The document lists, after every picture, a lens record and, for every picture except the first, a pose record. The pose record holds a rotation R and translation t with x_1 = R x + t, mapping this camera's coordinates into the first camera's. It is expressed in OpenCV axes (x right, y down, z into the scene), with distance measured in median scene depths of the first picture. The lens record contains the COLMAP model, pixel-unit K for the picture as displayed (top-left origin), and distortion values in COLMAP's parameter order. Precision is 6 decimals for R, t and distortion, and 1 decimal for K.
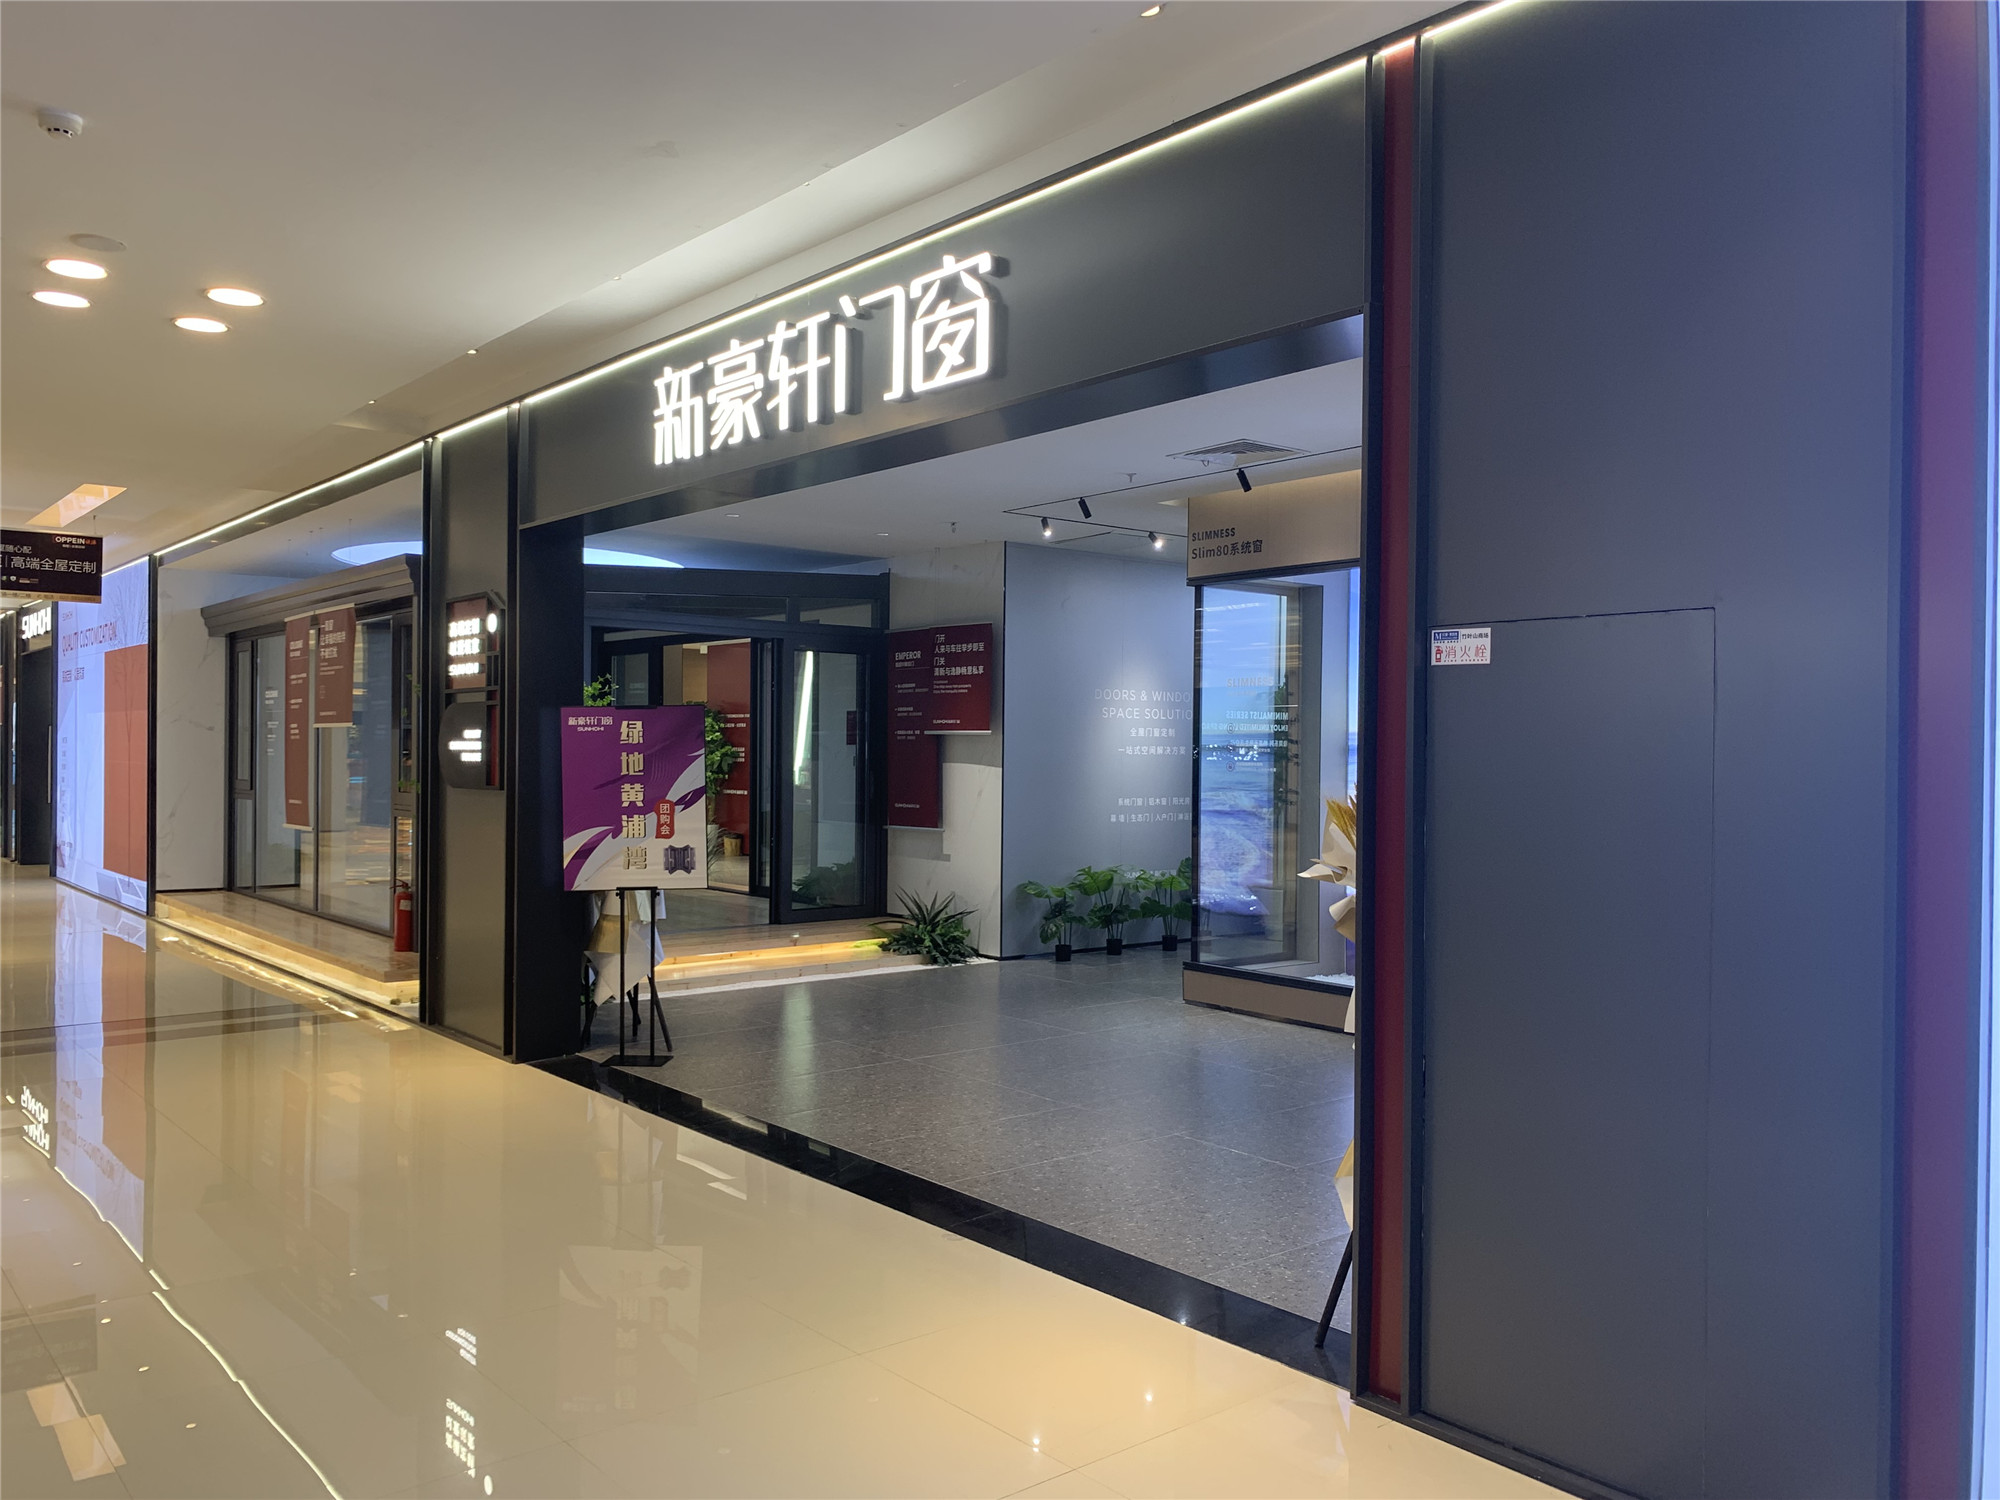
lens RADIAL K [[1554.8, 0, 1000.0], [0, 1554.8, 750.0], [0, 0, 1]] dist [0.085633, -0.158206]
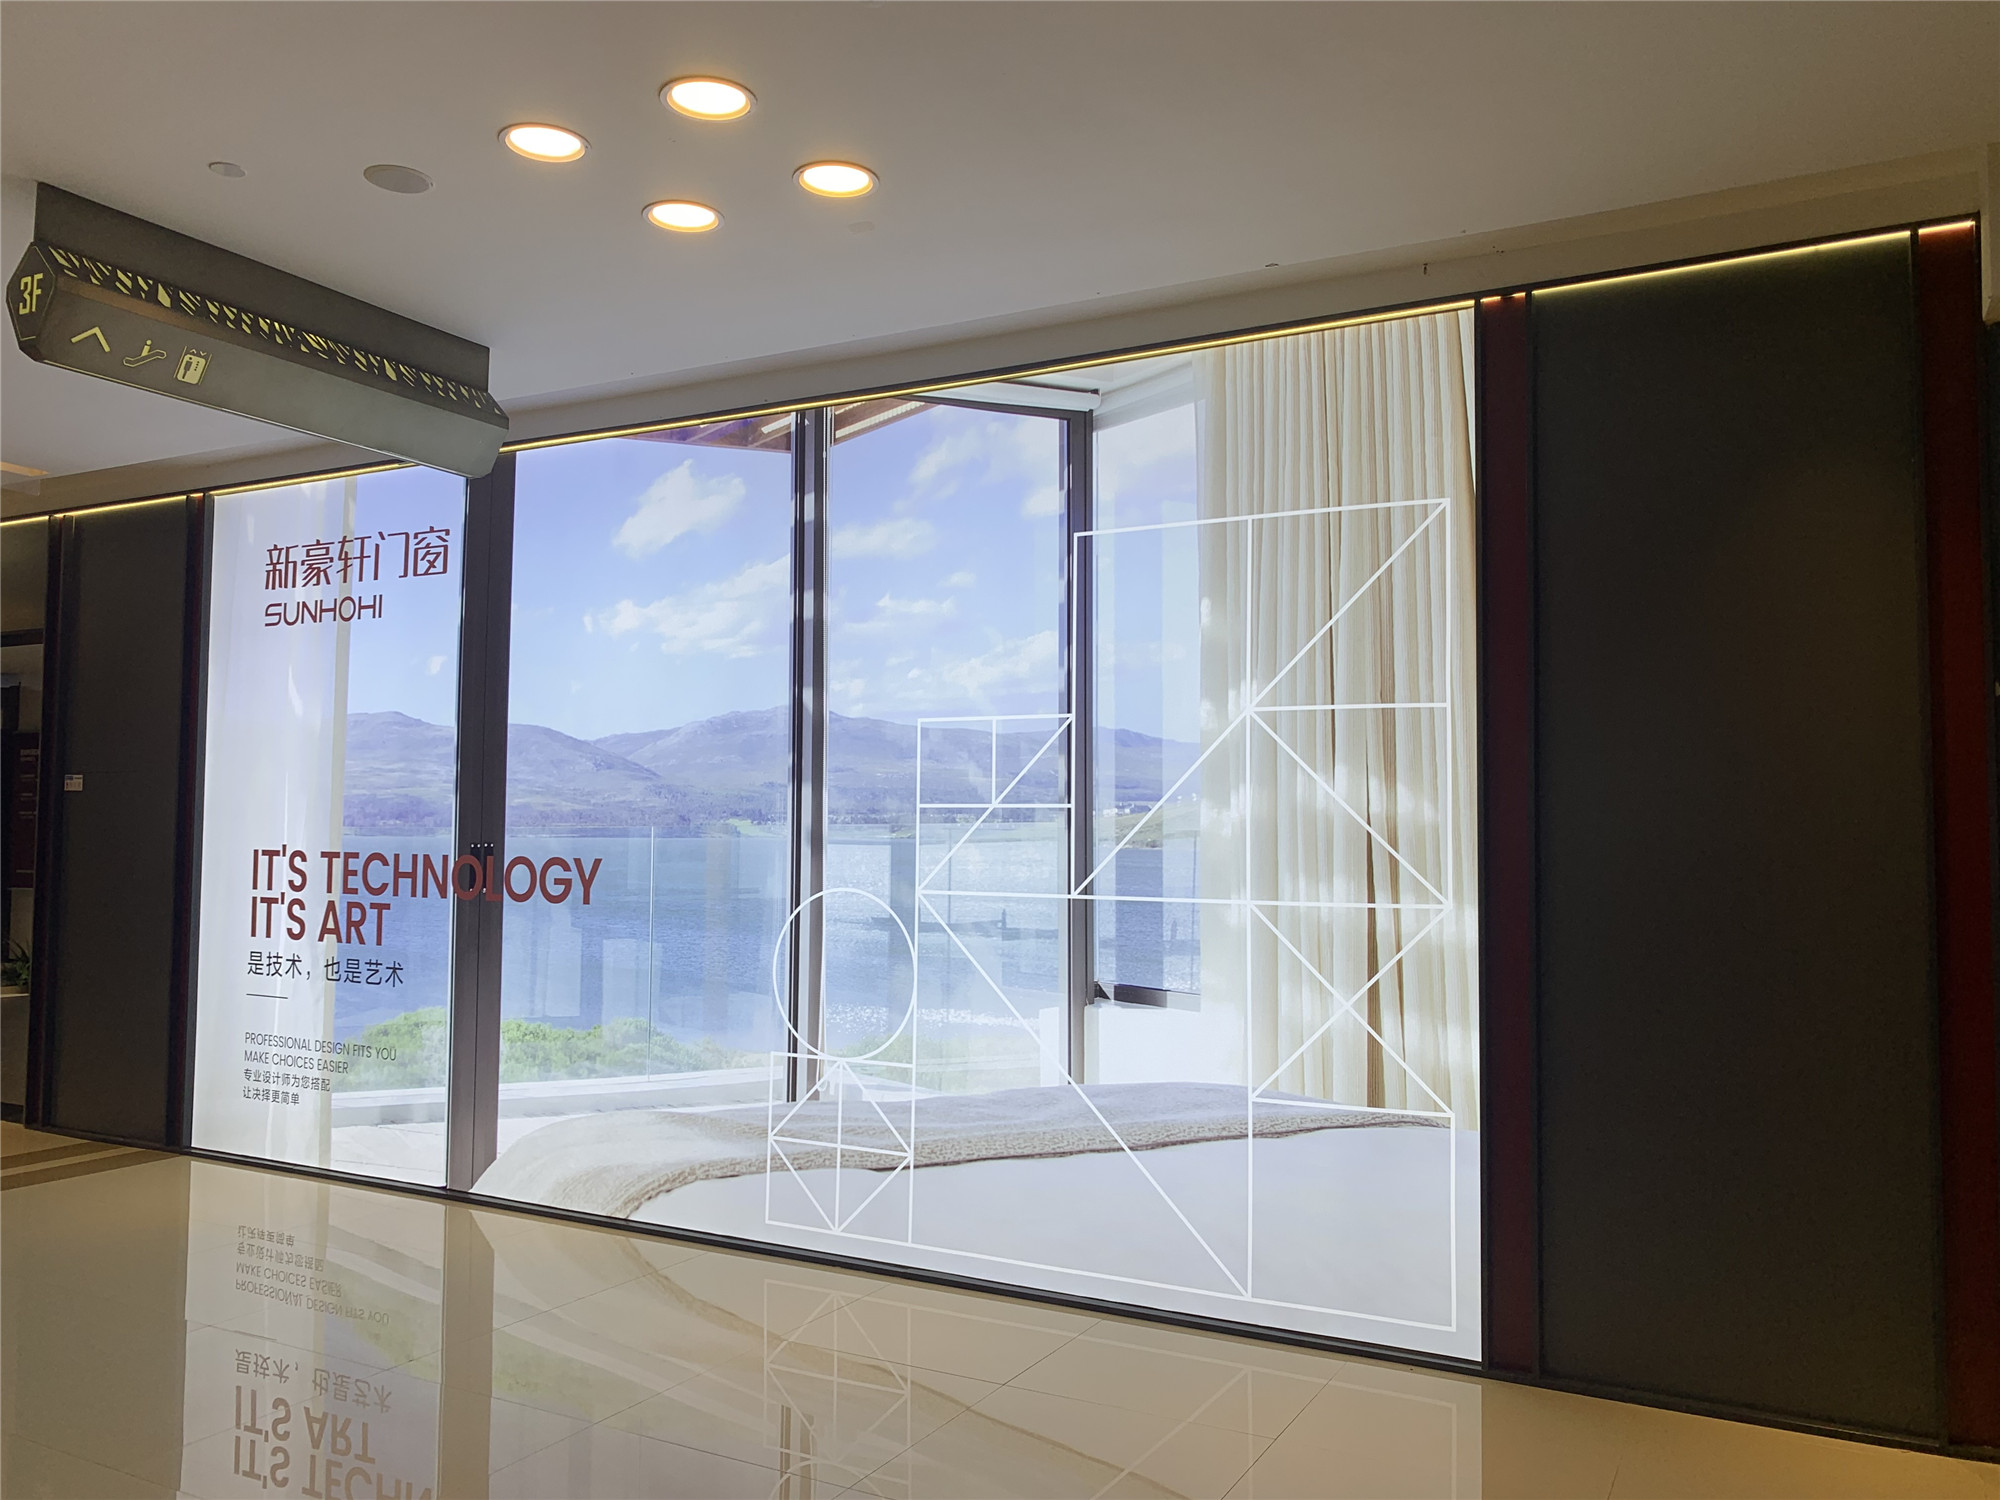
lens RADIAL K [[1518.1, 0, 994.3], [0, 1518.1, 750.8], [0, 0, 1]] dist [-0.001064, 0.000111]
pose [[0.923656, 0.024900, 0.382413, 0.383684], [-0.004675, 0.998545, -0.053728, 0.000171], [-0.383195, 0.047838, 0.922428, -0.867552]]
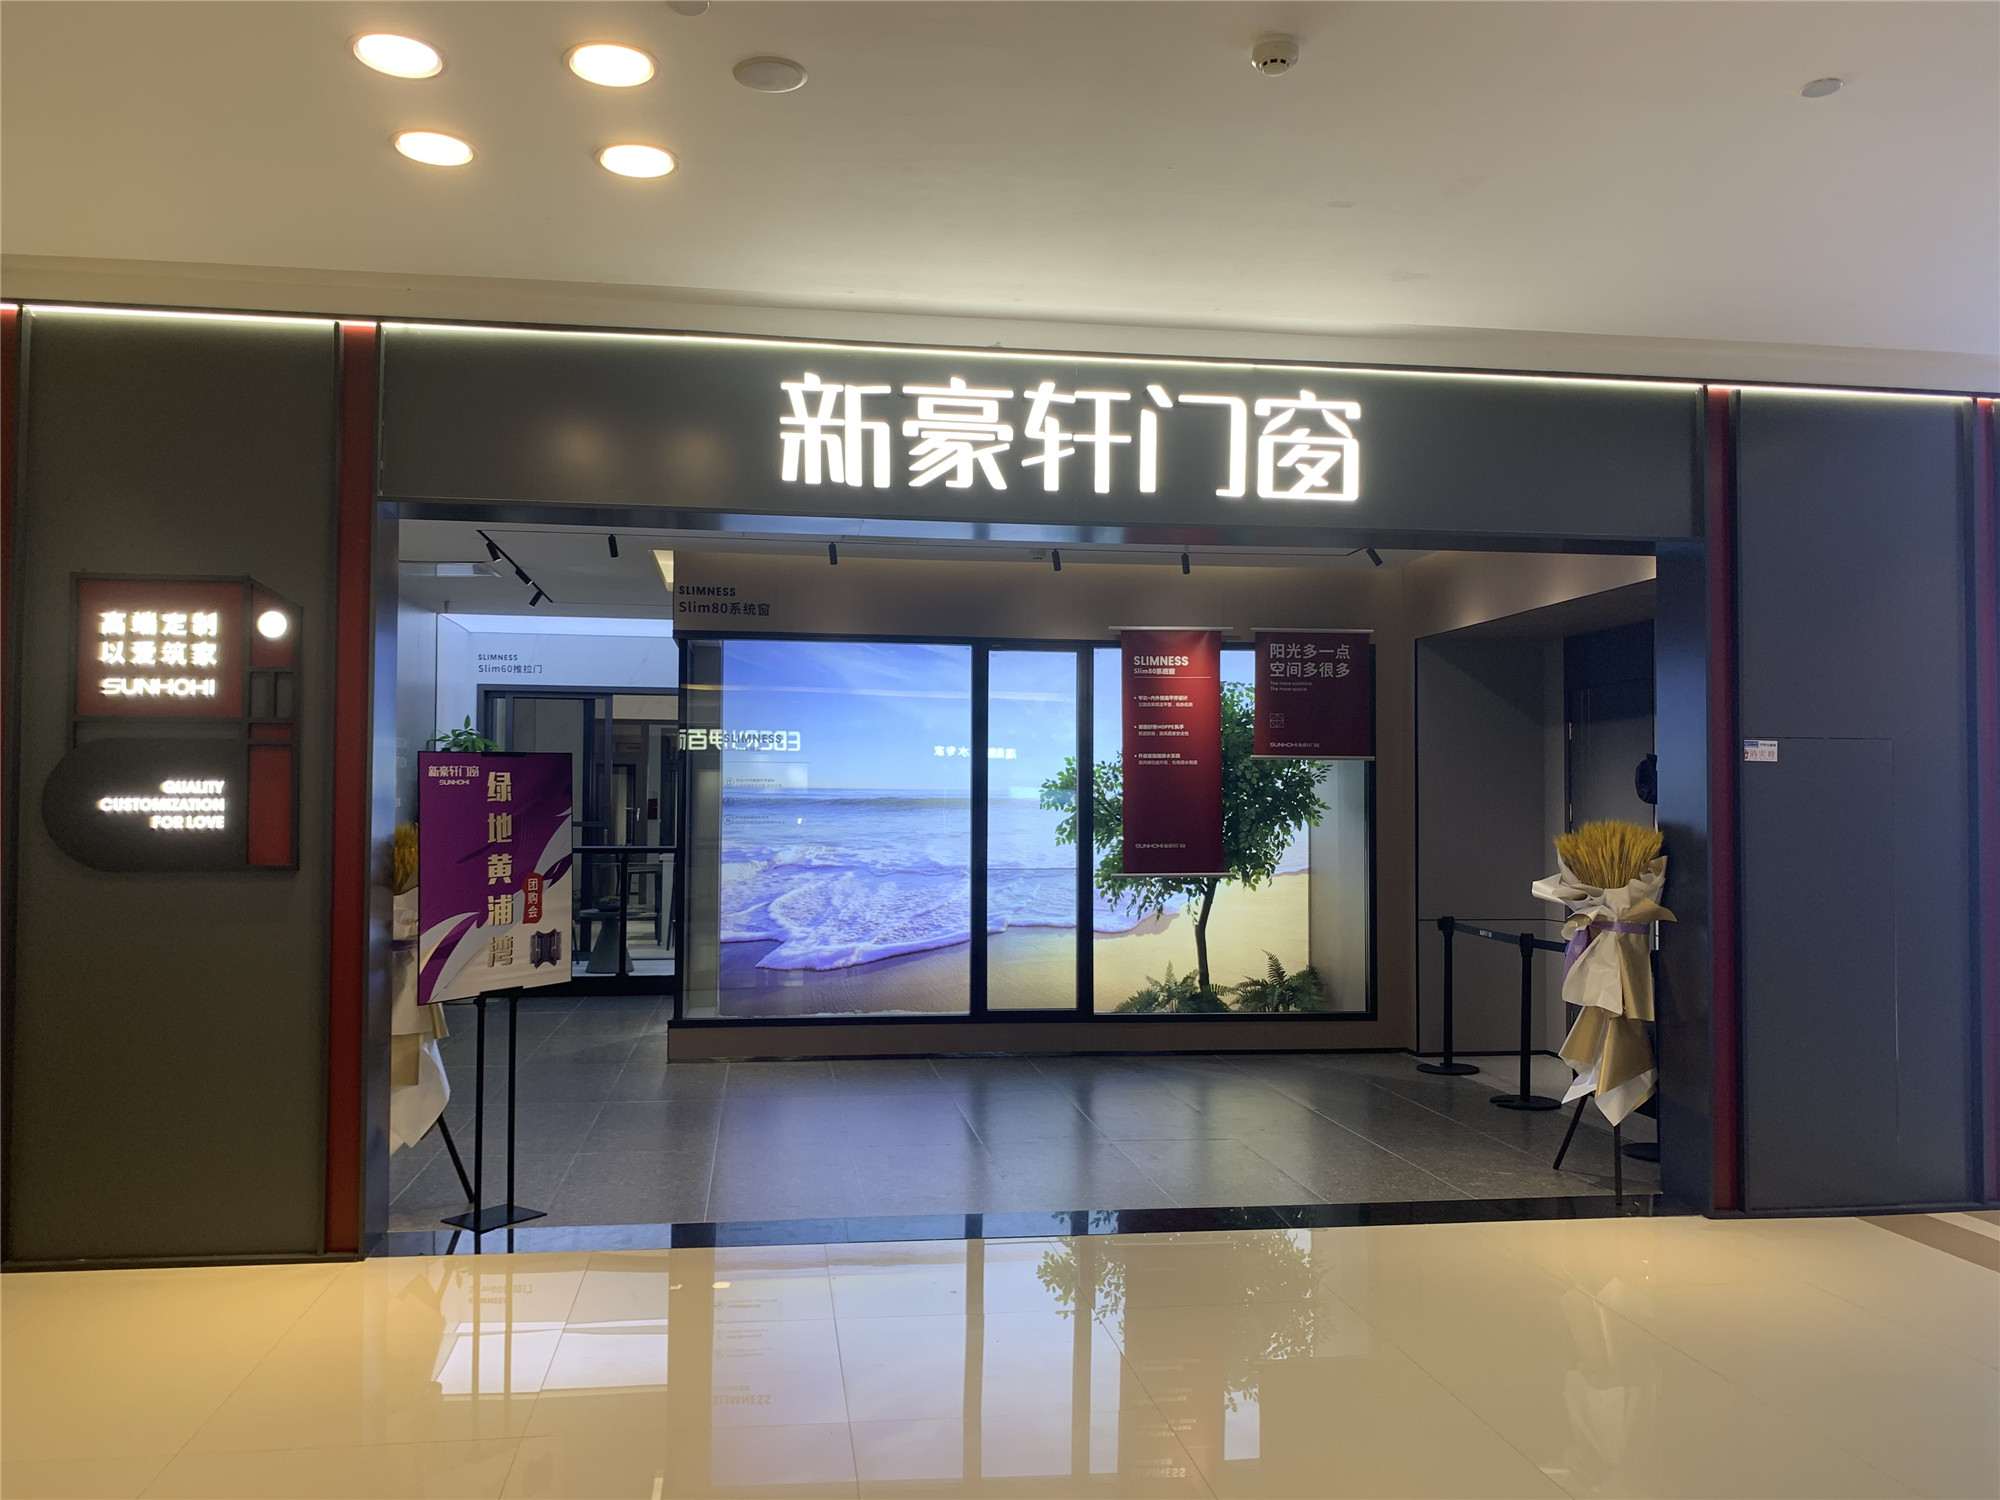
lens RADIAL K [[1554.8, 0, 1000.0], [0, 1554.8, 750.0], [0, 0, 1]] dist [0.085633, -0.158206]
pose [[0.524788, 0.026901, 0.850808, -0.888957], [-0.001458, 0.999527, -0.030703, -0.007333], [-0.851232, 0.014872, 0.524579, 0.450518]]
